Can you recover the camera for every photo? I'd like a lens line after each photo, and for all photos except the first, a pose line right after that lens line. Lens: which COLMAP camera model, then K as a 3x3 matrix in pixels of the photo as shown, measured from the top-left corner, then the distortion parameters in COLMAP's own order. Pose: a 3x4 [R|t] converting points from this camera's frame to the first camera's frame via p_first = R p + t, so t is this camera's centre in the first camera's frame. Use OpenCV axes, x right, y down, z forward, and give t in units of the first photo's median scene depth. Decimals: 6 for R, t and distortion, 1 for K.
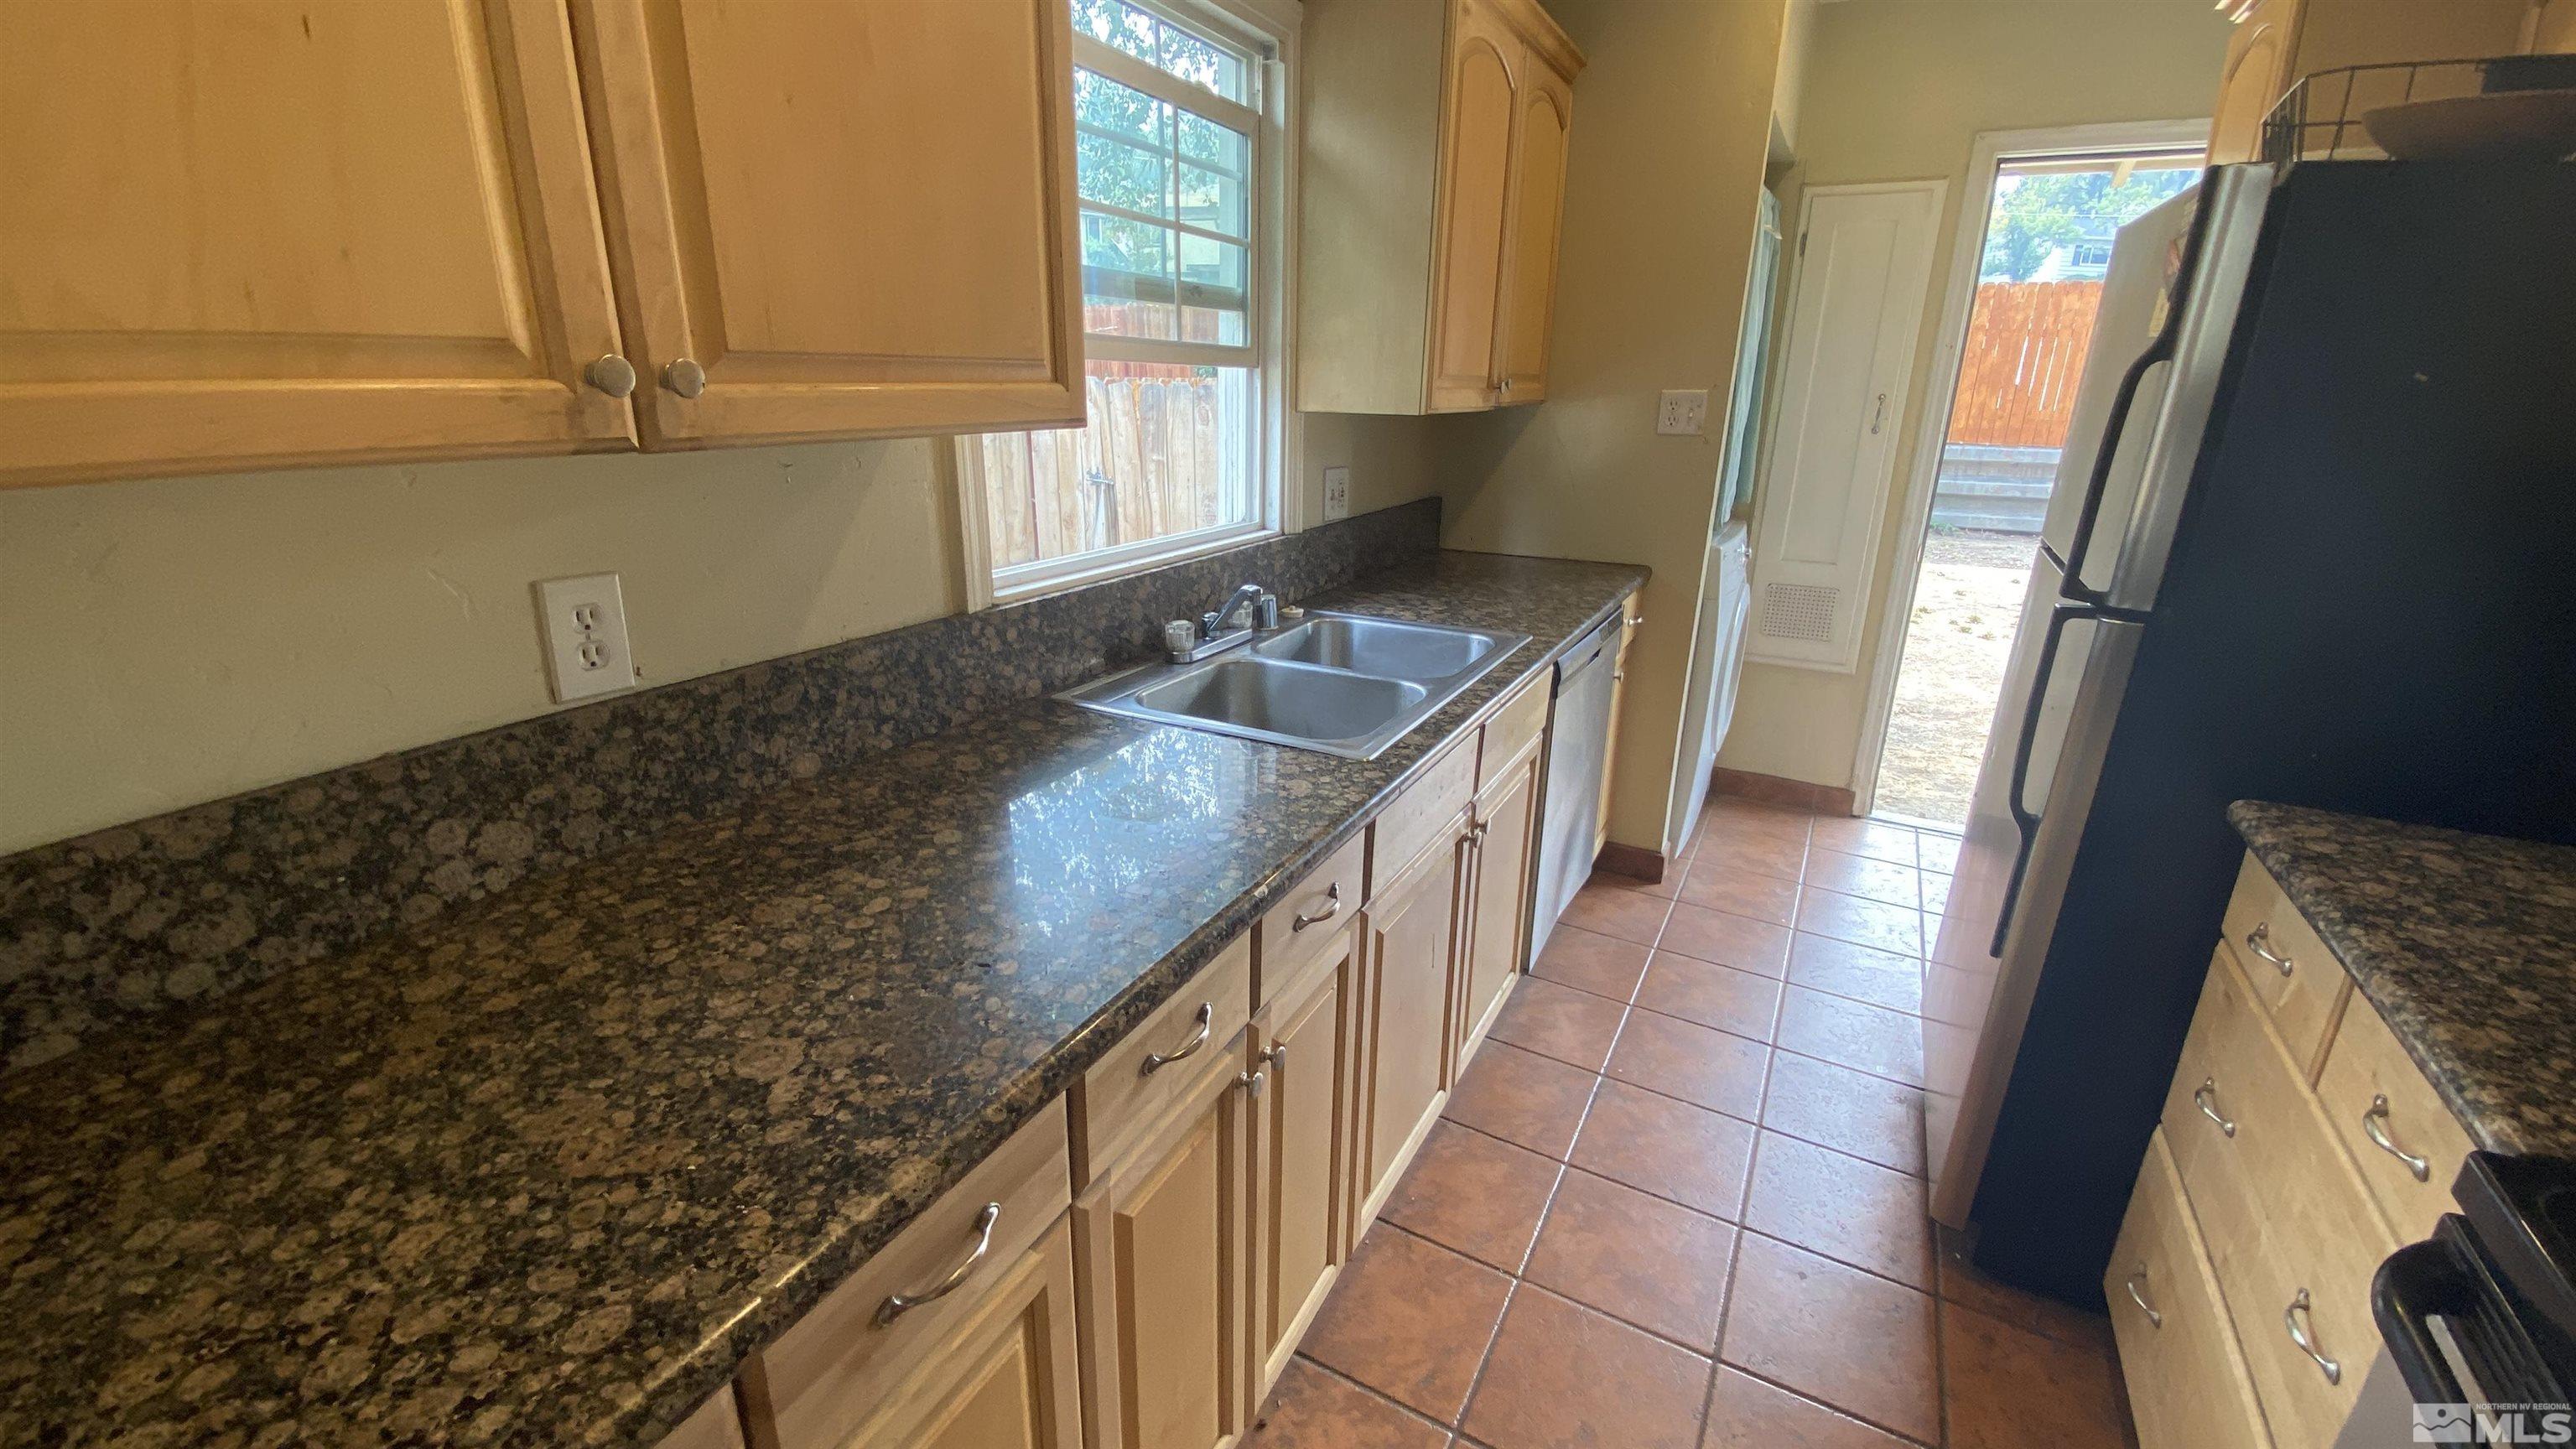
lens RADIAL K [[1042.7, 0, 1283.6], [0, 1042.7, 725.9], [0, 0, 1]] dist [0.050502, -0.031947]
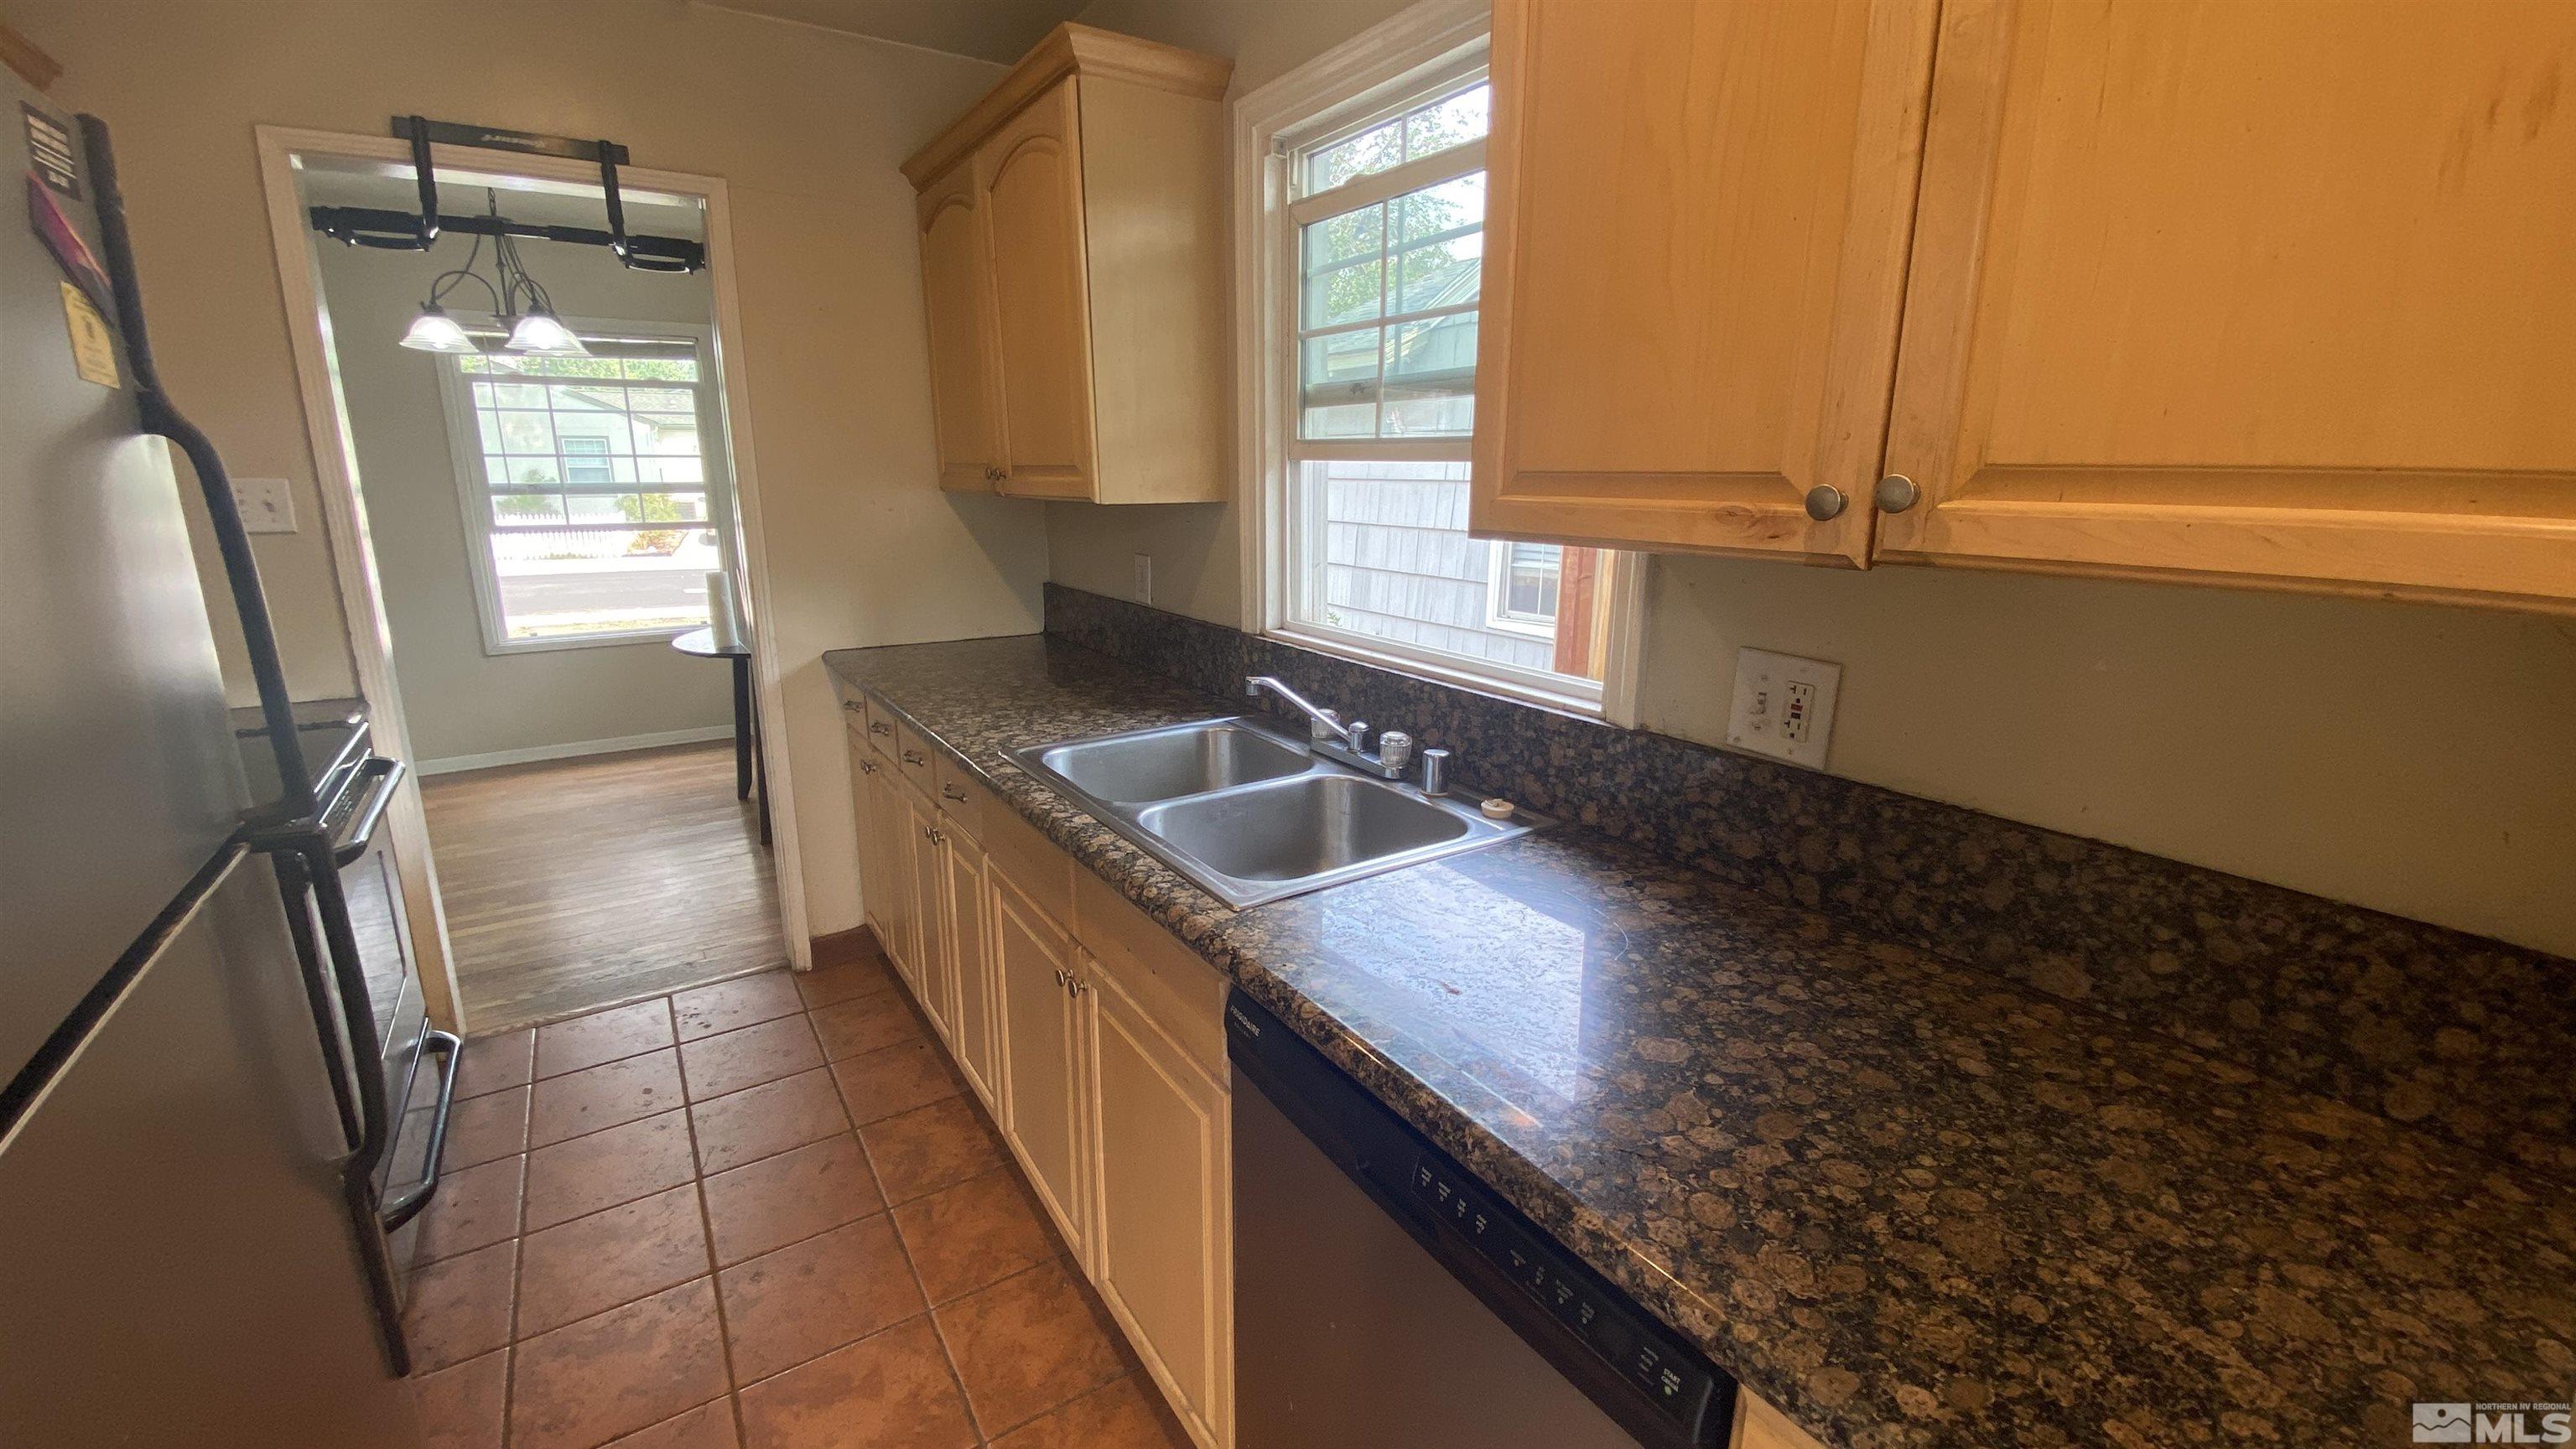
lens RADIAL K [[1042.7, 0, 1283.6], [0, 1042.7, 725.9], [0, 0, 1]] dist [0.050502, -0.031947]
pose [[-0.471296, 0.192144, -0.860791, 0.783463], [-0.303782, 0.880896, 0.362957, -0.430087], [0.828008, 0.432553, -0.356793, 1.312423]]
